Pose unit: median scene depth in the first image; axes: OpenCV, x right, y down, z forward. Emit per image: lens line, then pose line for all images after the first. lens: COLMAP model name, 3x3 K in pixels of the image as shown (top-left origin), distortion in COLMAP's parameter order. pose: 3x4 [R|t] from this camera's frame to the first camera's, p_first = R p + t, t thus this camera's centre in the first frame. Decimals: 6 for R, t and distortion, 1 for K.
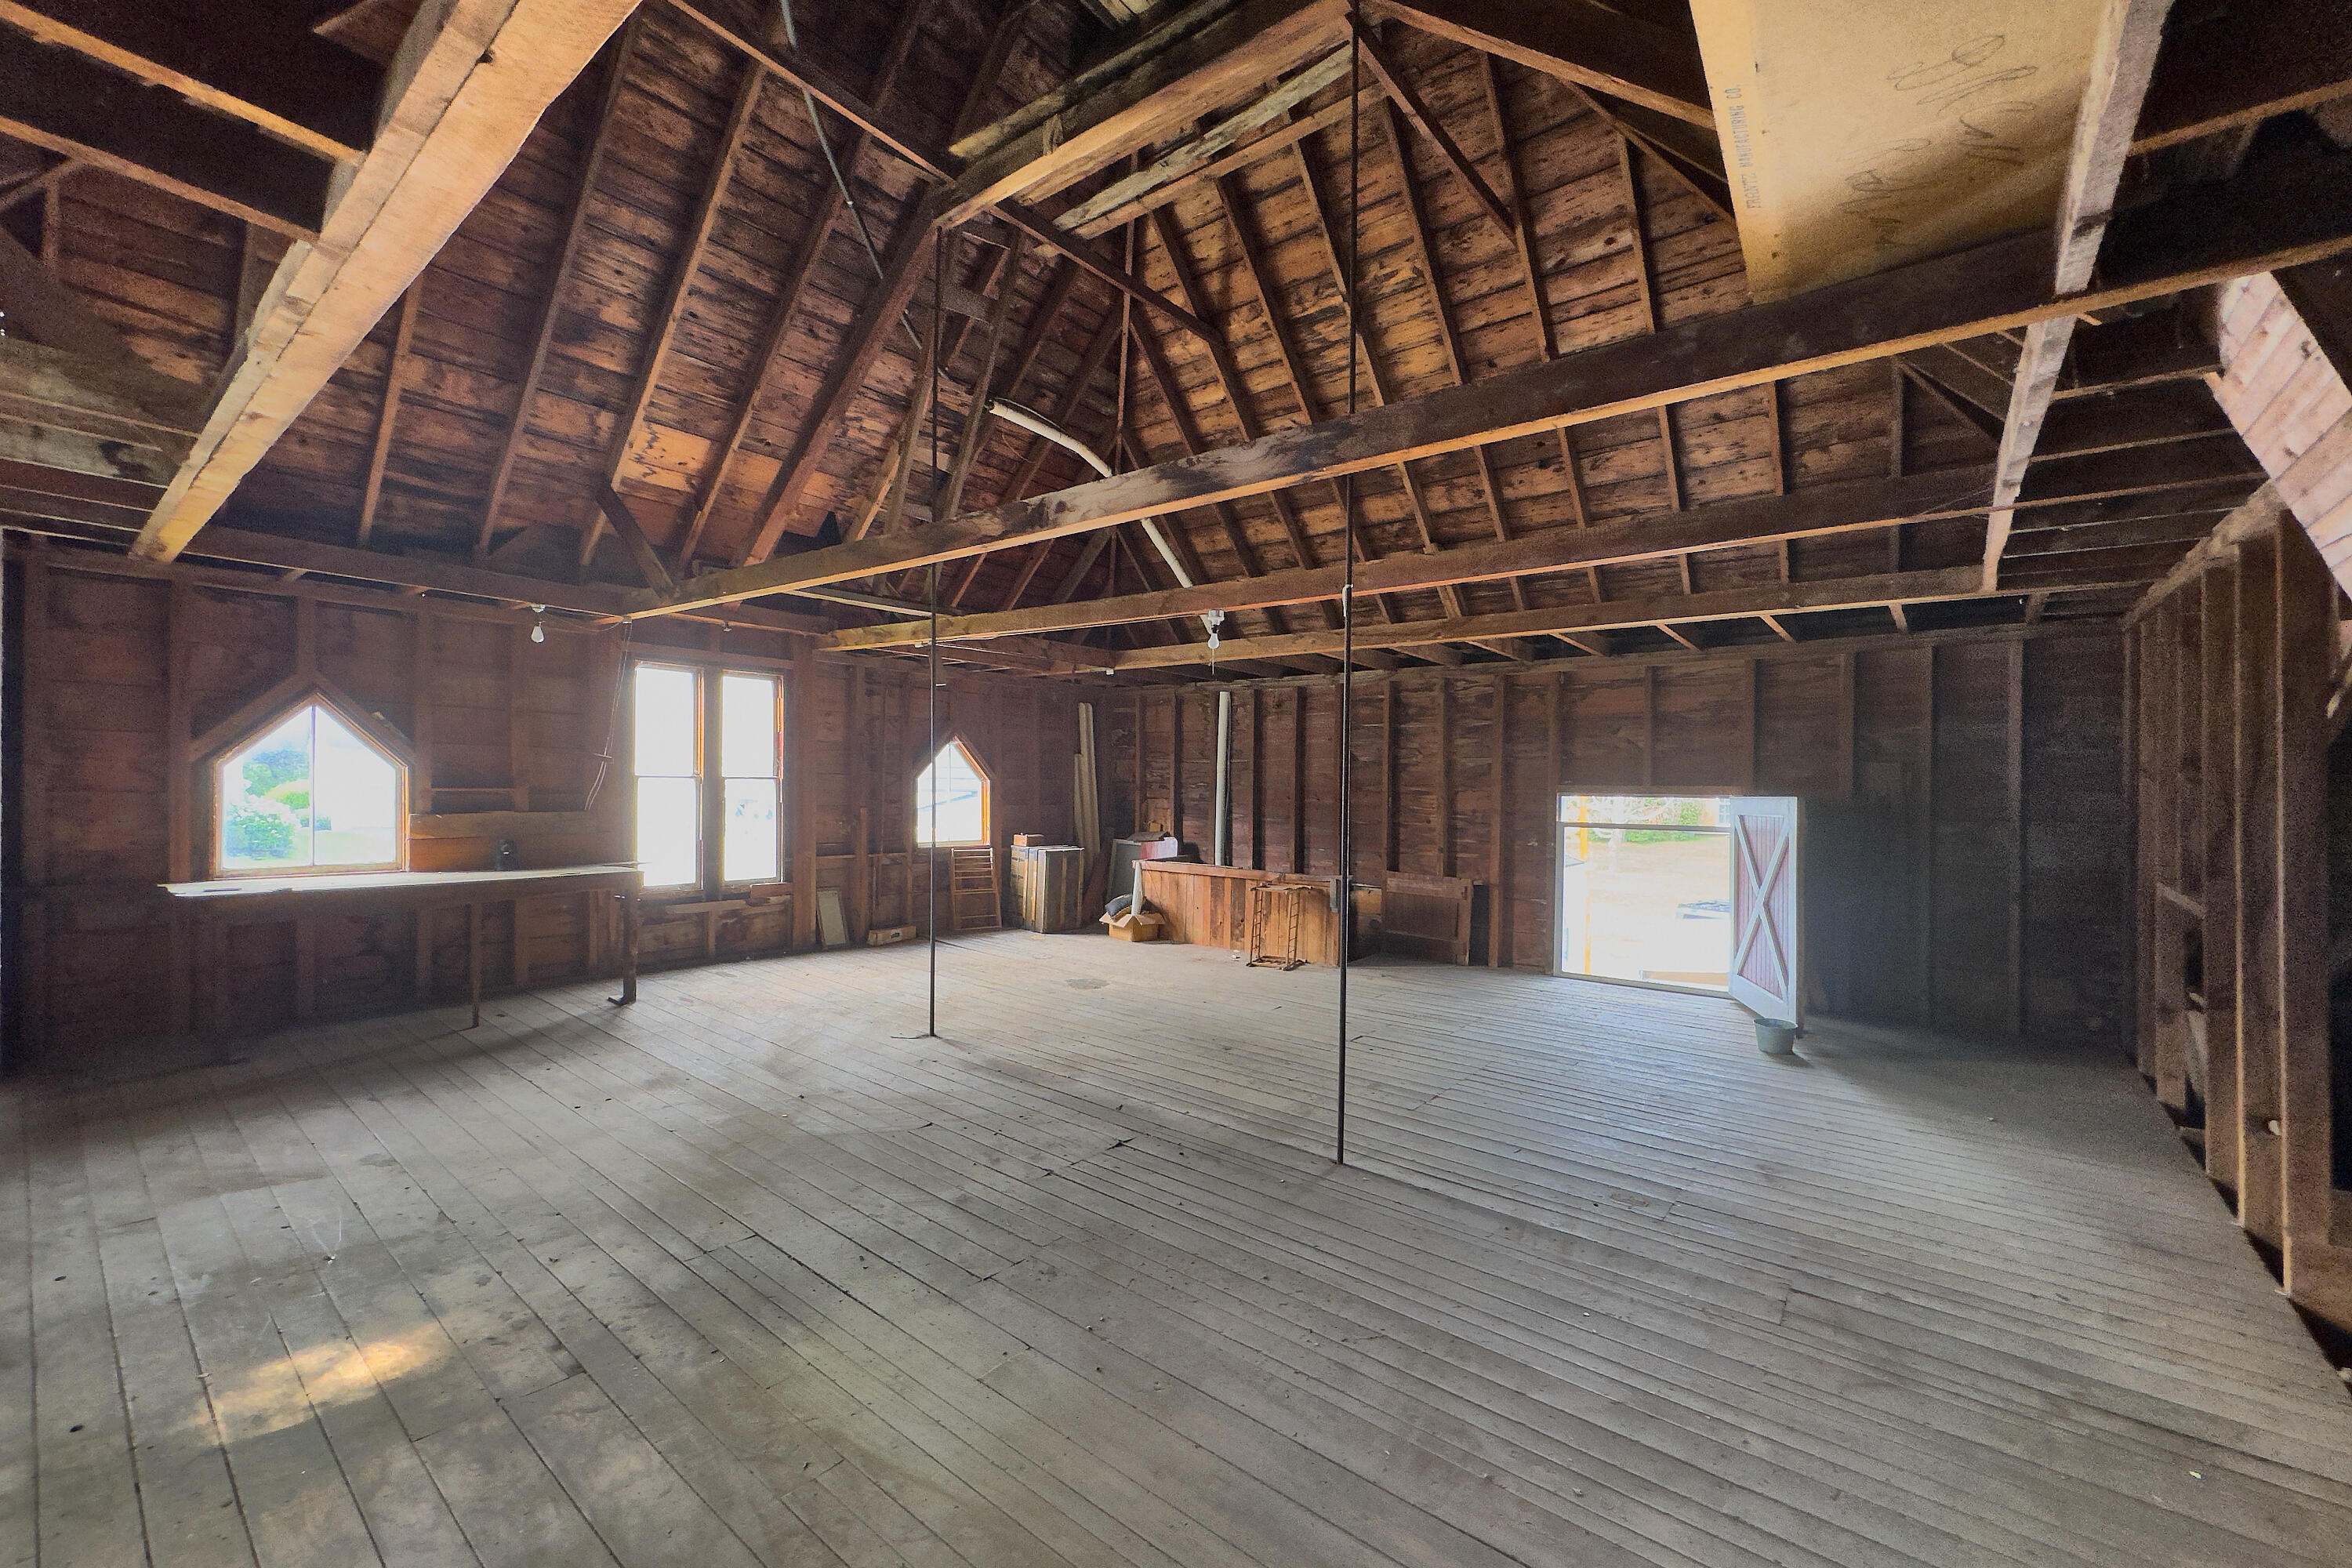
lens RADIAL K [[937.8, 0, 1174.0], [0, 937.8, 789.8], [0, 0, 1]] dist [-0.000024, -0.000066]
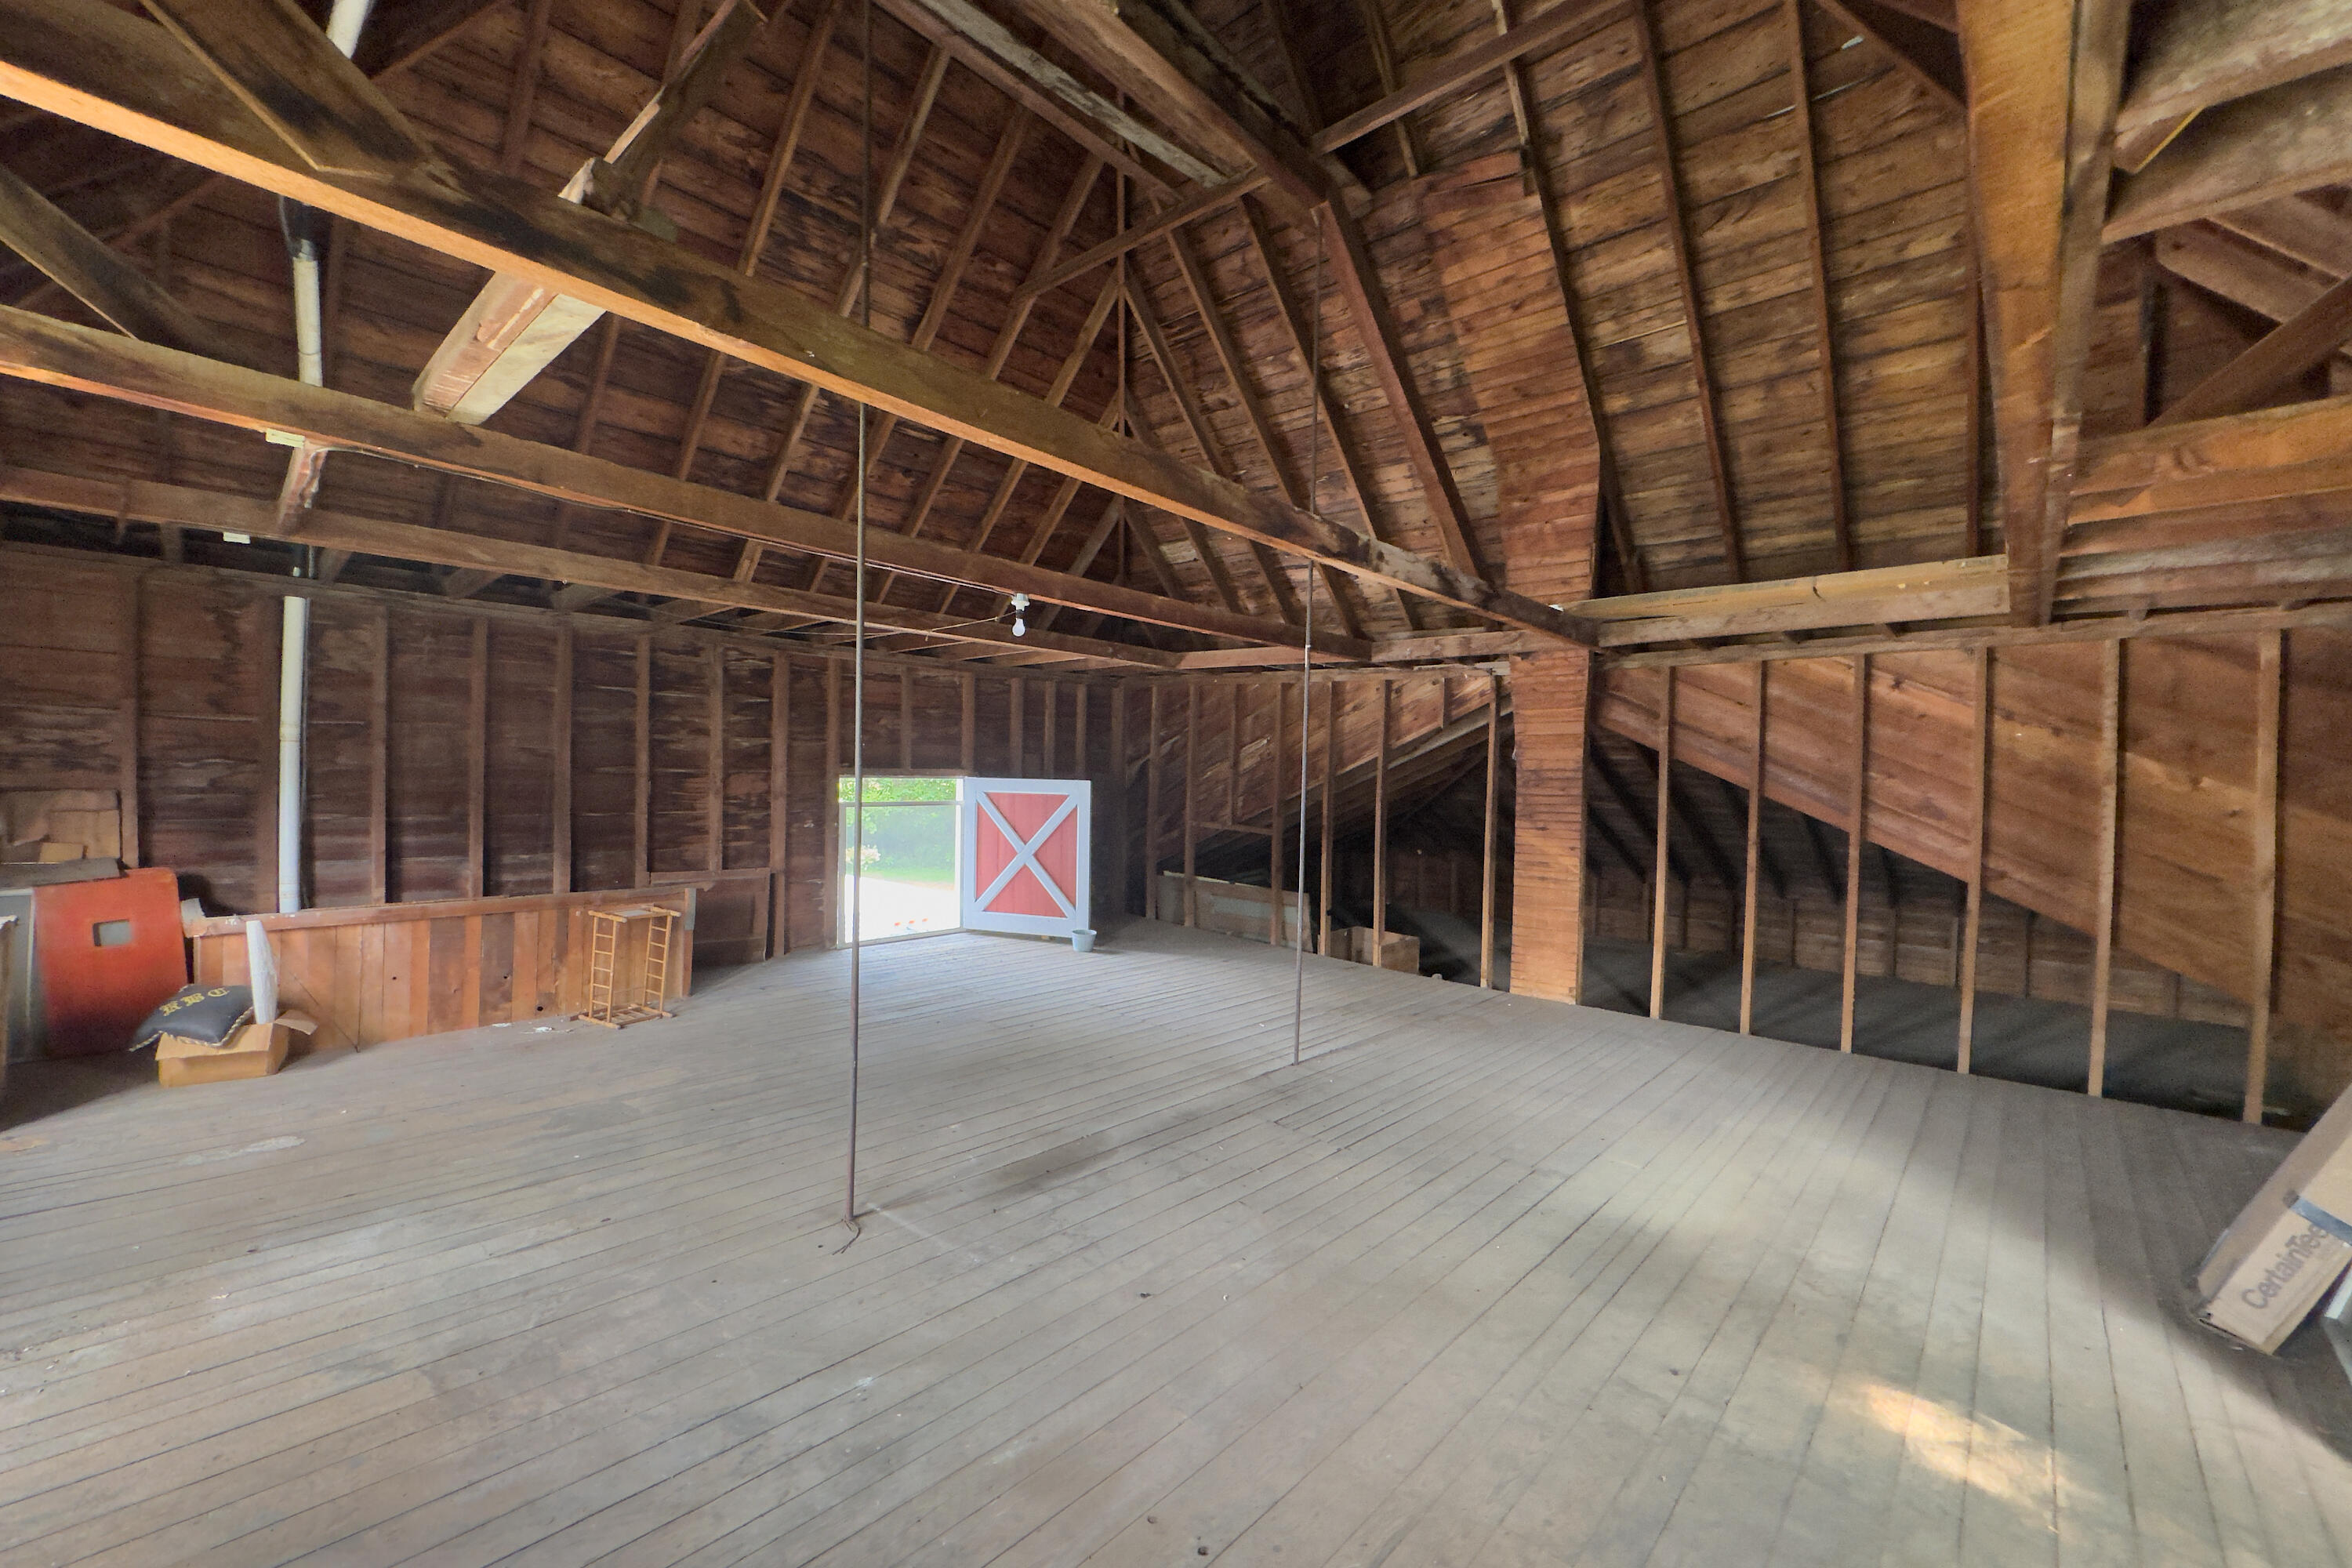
lens RADIAL K [[937.8, 0, 1174.0], [0, 937.8, 789.8], [0, 0, 1]] dist [-0.000024, -0.000066]
pose [[0.063913, -0.037764, 0.997241, -0.917326], [-0.019790, 0.999039, 0.039100, -0.042667], [-0.997759, -0.022234, 0.063104, 0.842984]]
